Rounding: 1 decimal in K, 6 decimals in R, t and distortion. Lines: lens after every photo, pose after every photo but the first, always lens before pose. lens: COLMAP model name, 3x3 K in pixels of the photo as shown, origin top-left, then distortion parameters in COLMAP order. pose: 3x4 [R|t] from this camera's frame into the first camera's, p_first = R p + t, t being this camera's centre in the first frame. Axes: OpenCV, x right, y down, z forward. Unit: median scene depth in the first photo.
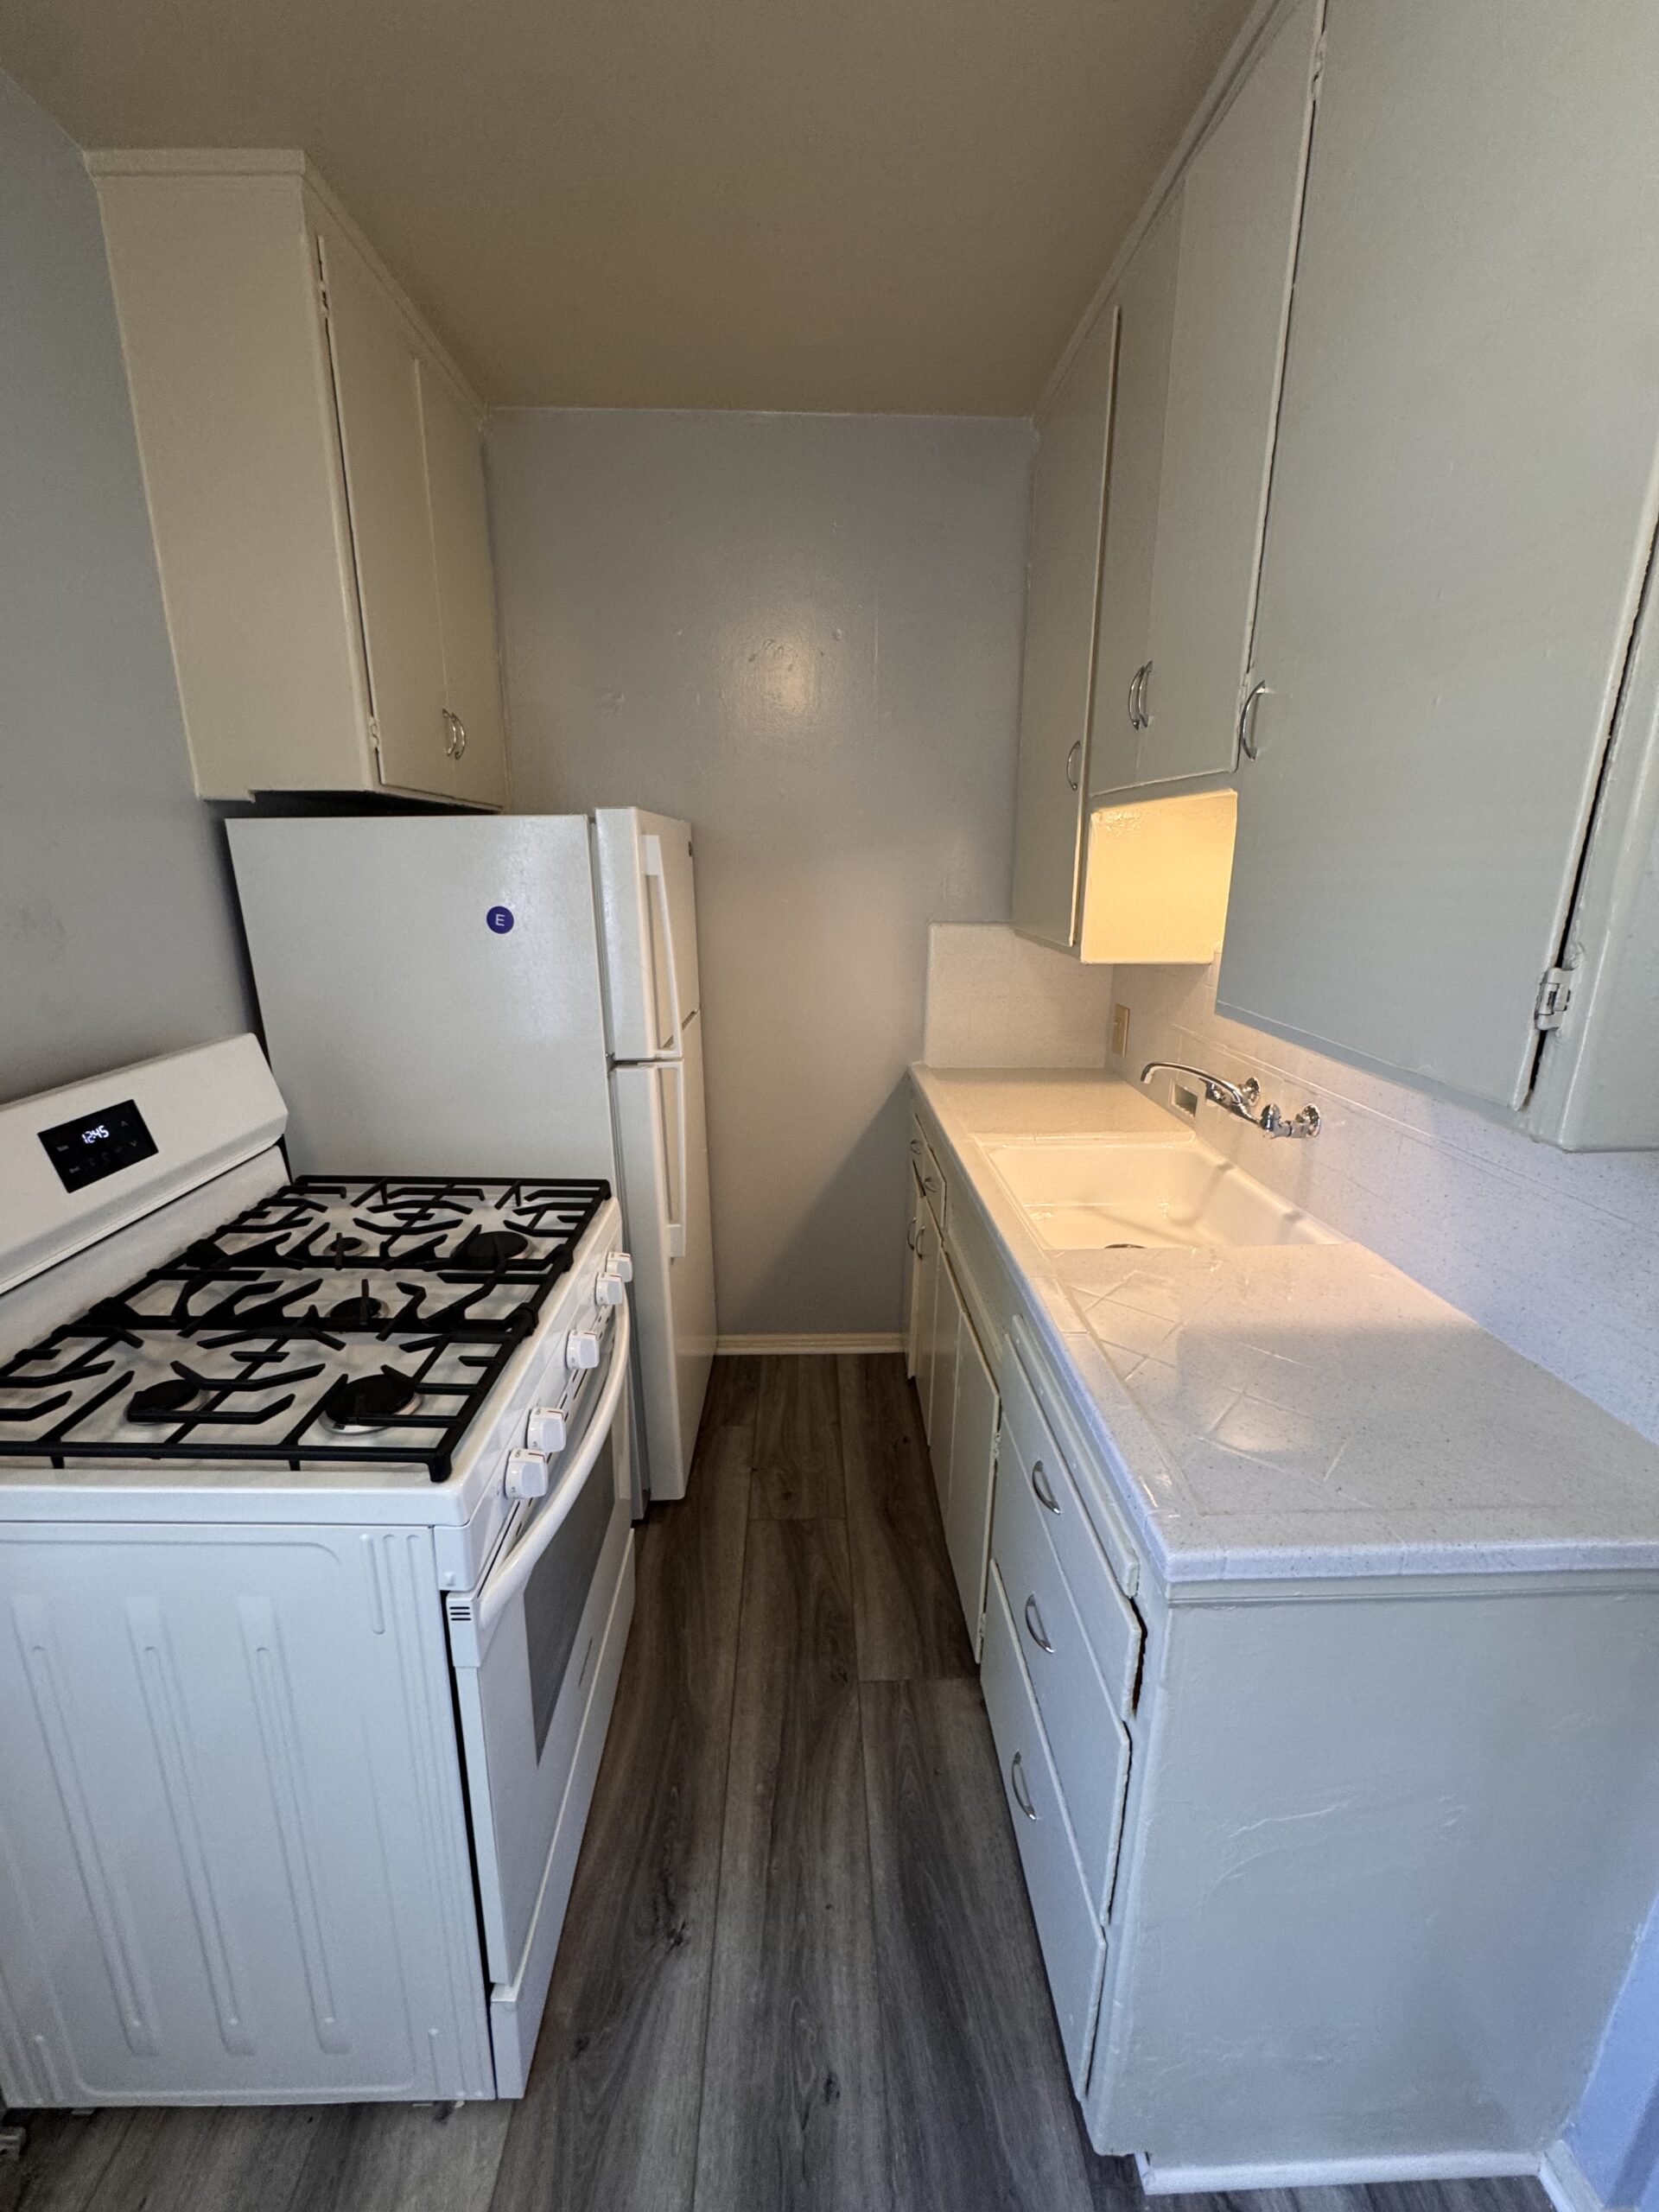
lens RADIAL K [[885.1, 0, 829.5], [0, 885.1, 1106.0], [0, 0, 1]] dist [-0.003714, 0.000552]
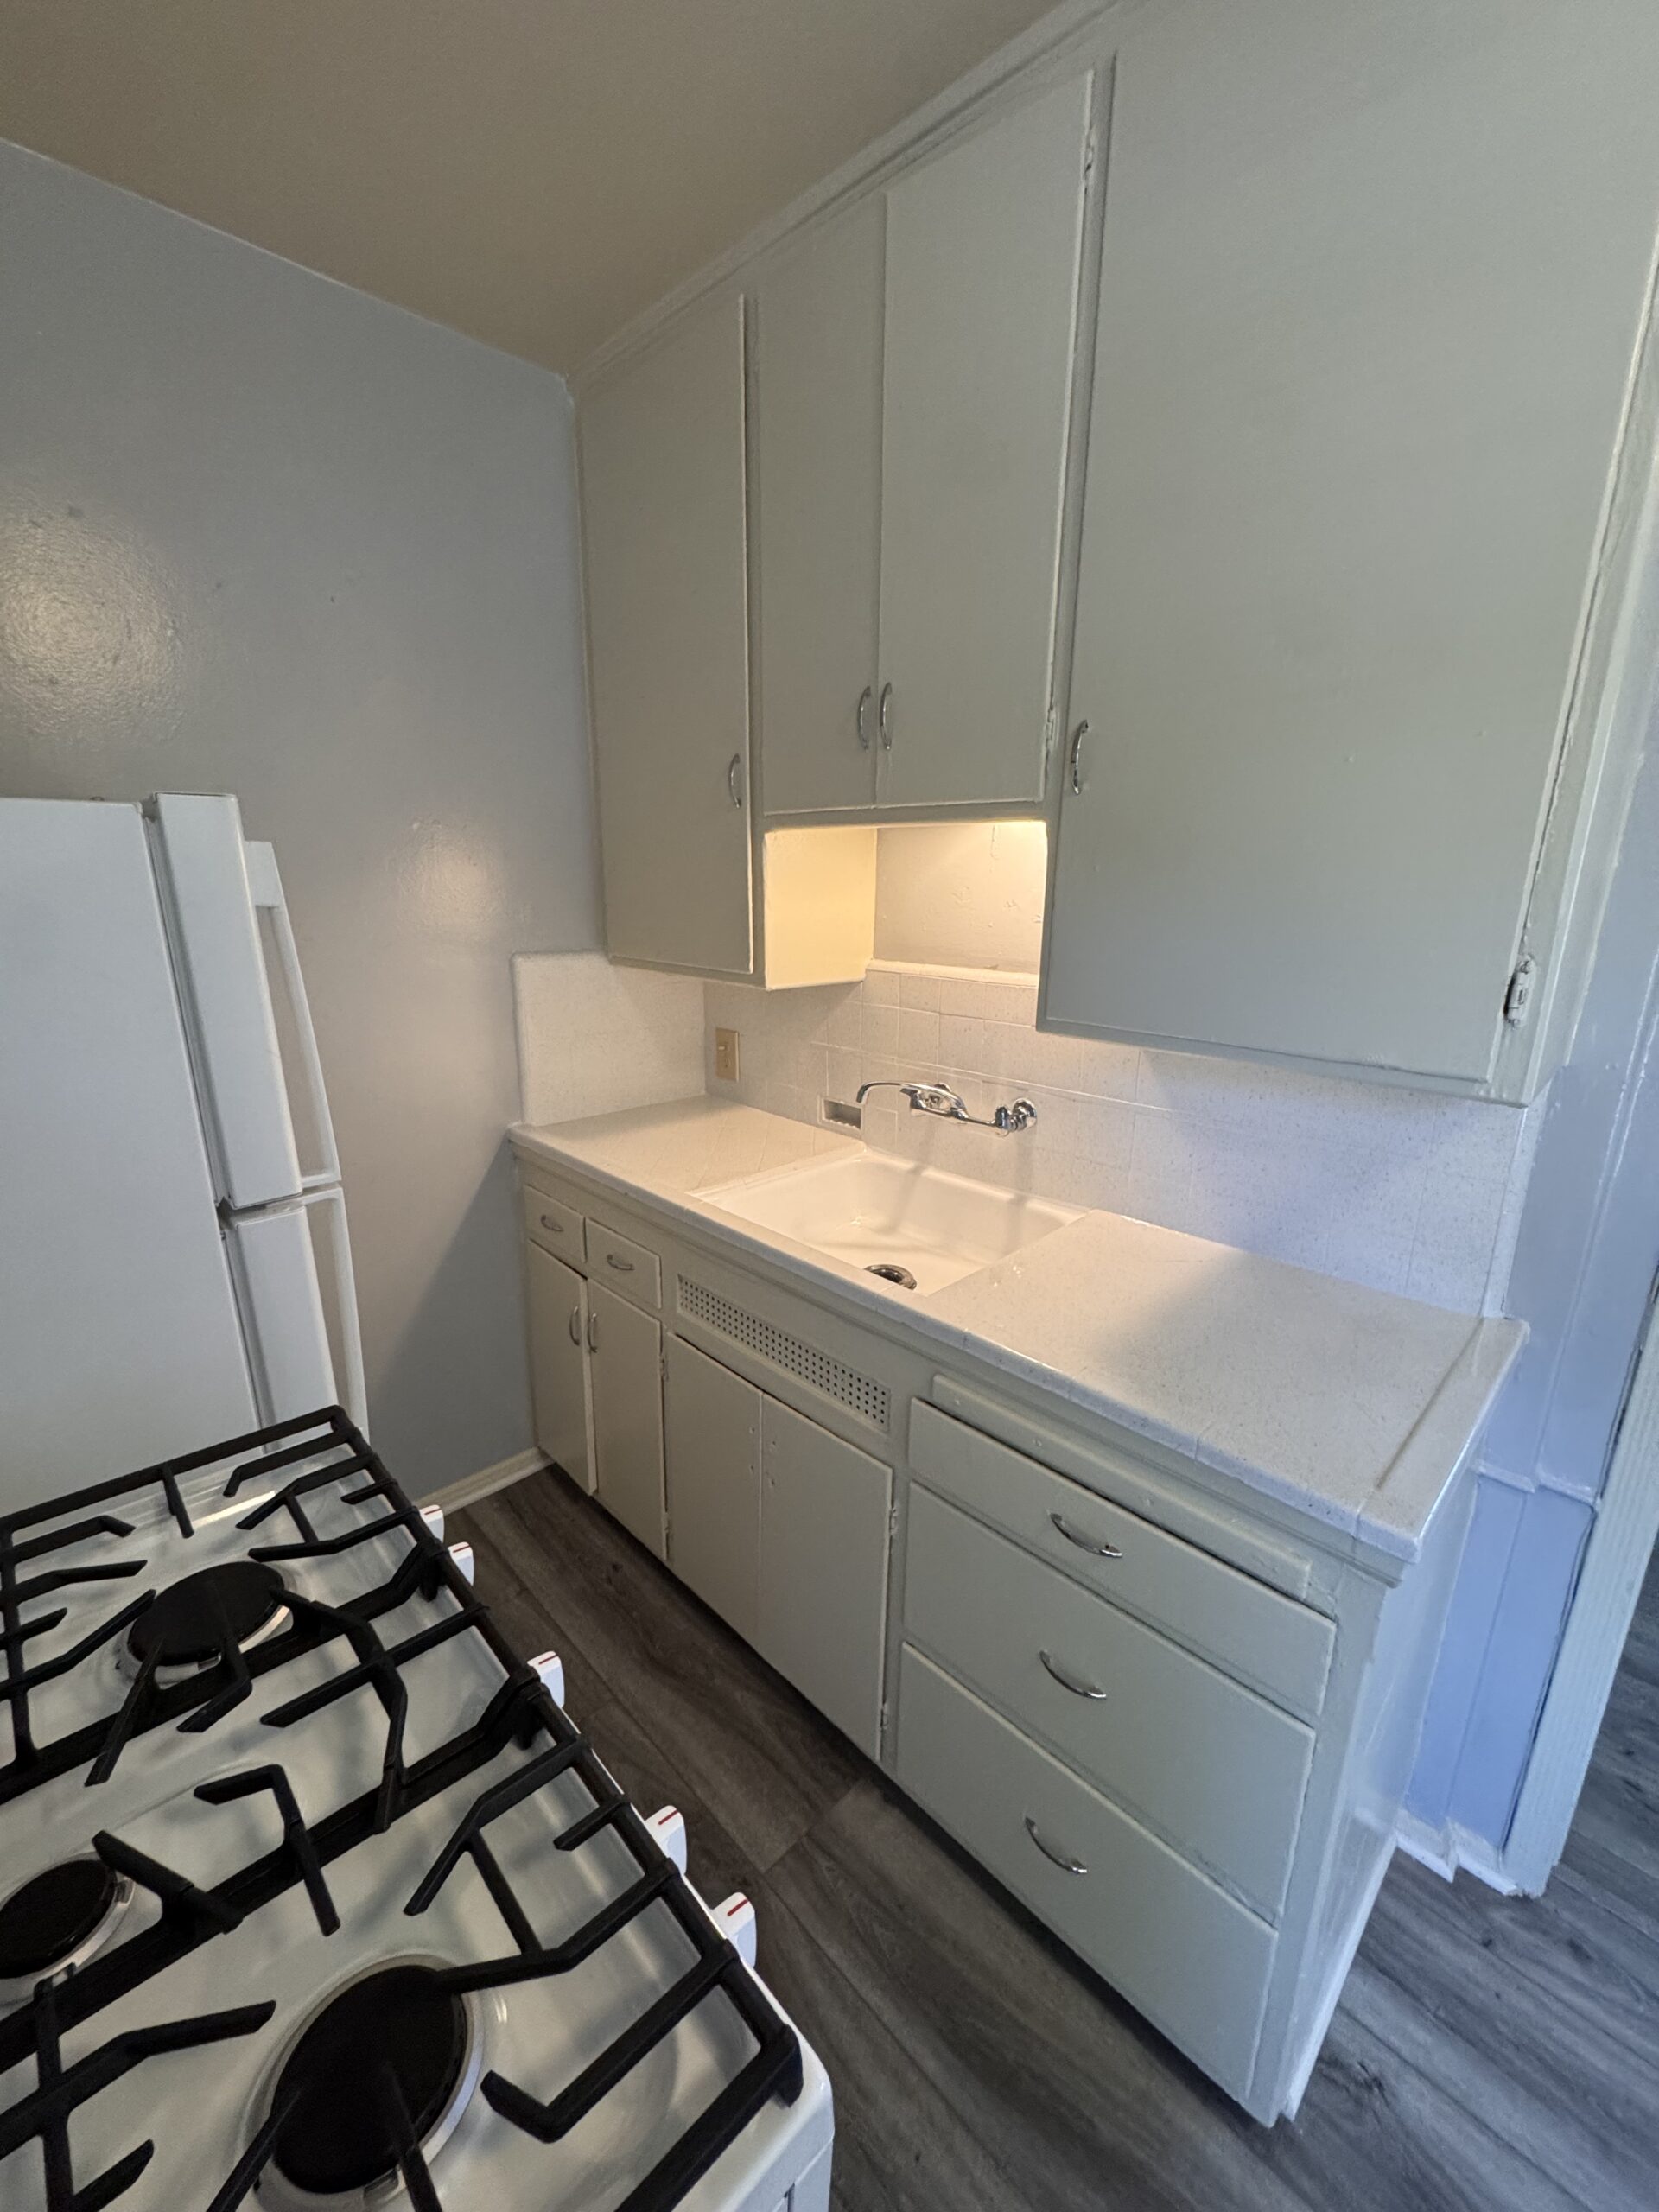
lens RADIAL K [[885.1, 0, 829.5], [0, 885.1, 1106.0], [0, 0, 1]] dist [-0.003714, 0.000552]
pose [[0.735323, -0.164048, 0.657563, -0.329106], [0.174194, 0.983413, 0.050548, -0.080970], [-0.654948, 0.077374, 0.751702, 0.272118]]
